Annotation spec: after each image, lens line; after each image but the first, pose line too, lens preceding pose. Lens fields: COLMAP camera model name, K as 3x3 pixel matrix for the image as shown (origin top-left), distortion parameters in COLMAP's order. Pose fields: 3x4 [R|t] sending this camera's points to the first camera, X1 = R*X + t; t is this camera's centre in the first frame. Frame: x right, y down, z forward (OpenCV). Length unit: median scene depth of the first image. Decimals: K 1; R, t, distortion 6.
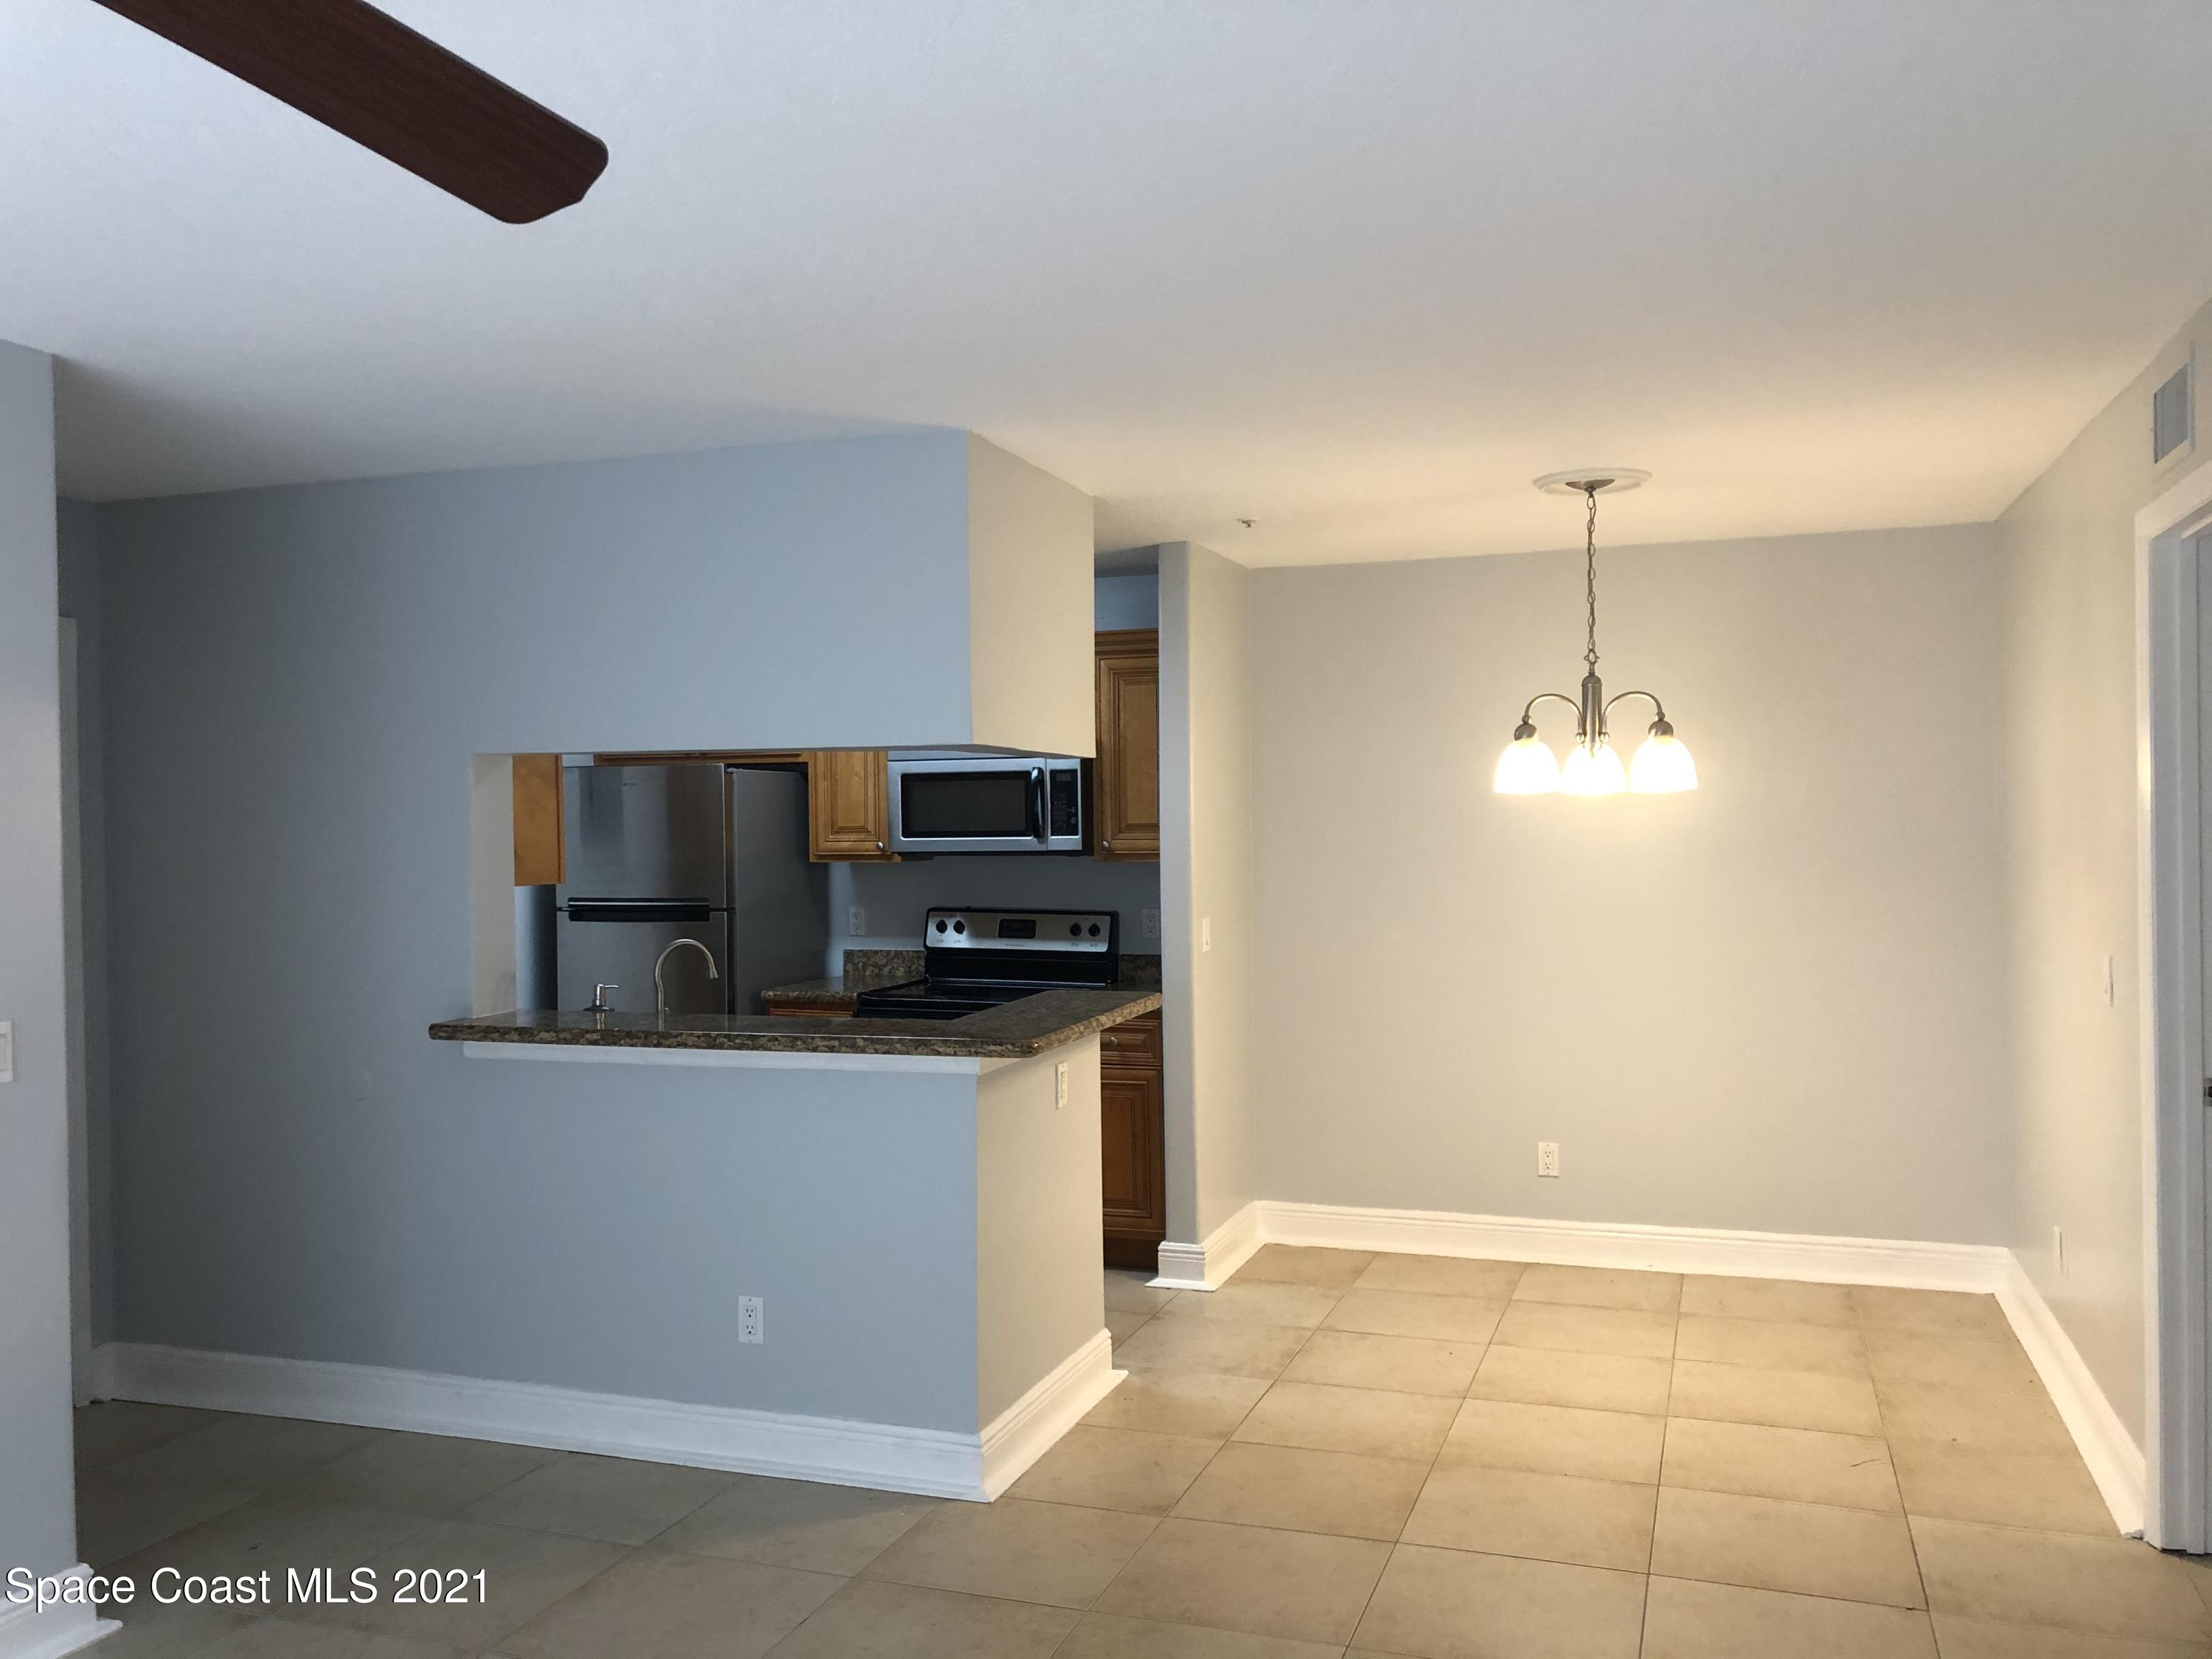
lens RADIAL K [[1800.9, 0, 1110.5], [0, 1800.9, 837.4], [0, 0, 1]] dist [0.034545, -0.063920]
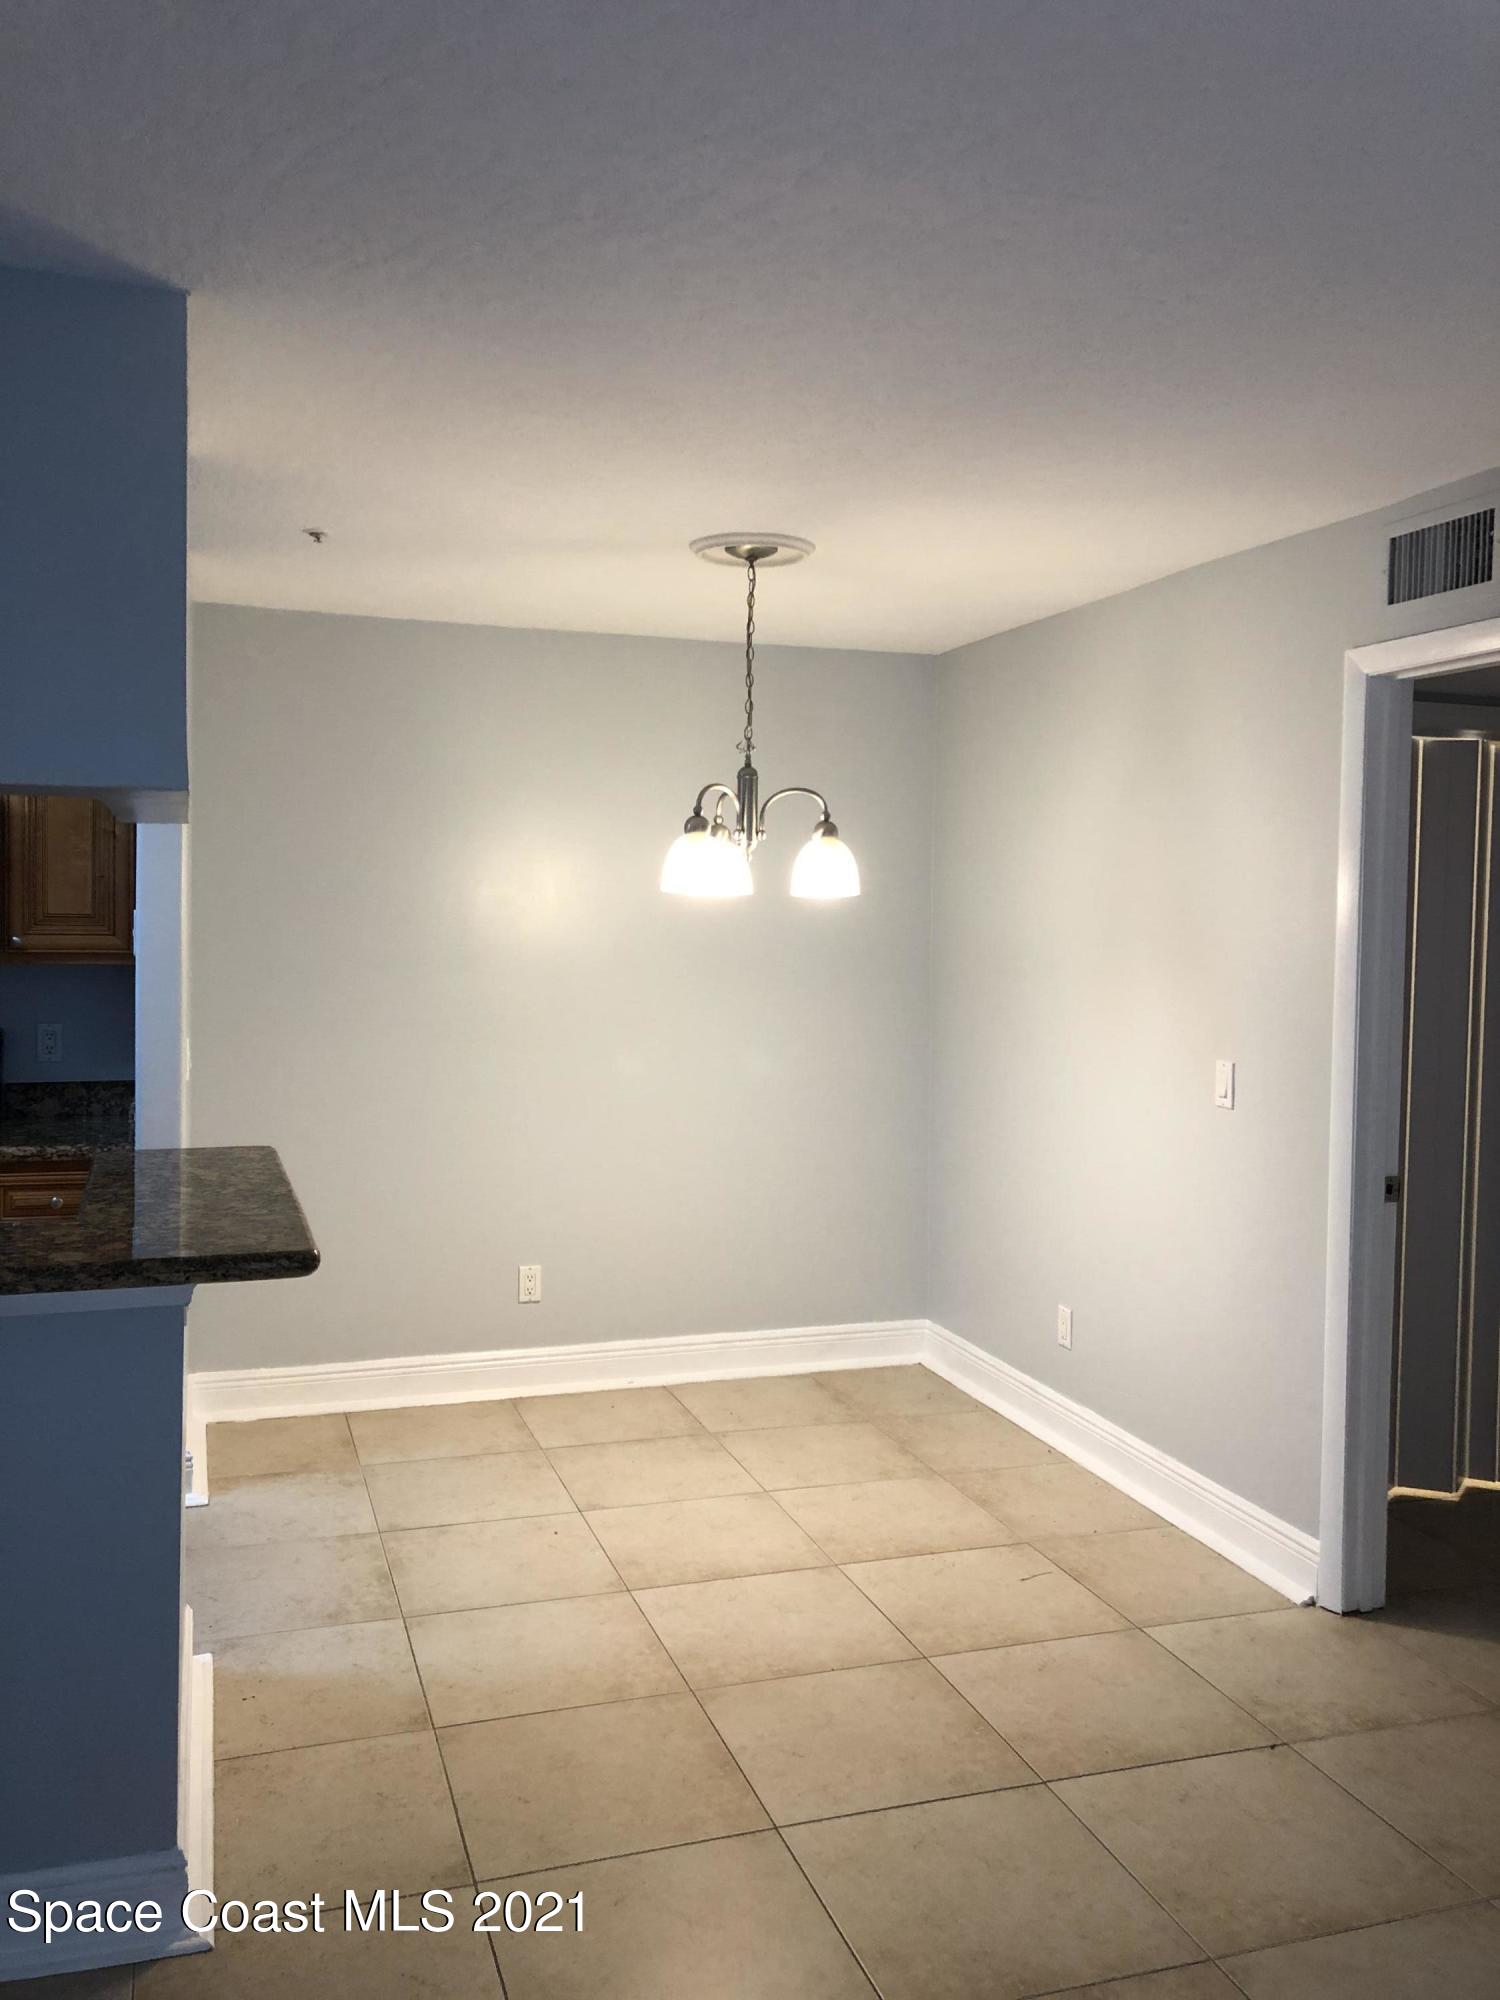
lens RADIAL K [[1628.3, 0, 749.8], [0, 1628.3, 977.1], [0, 0, 1]] dist [0.034545, -0.063920]
pose [[0.794004, -0.001434, 0.607911, -0.222727], [-0.017879, 0.999510, 0.025710, -0.004714], [-0.607650, -0.031283, 0.793589, 0.334889]]
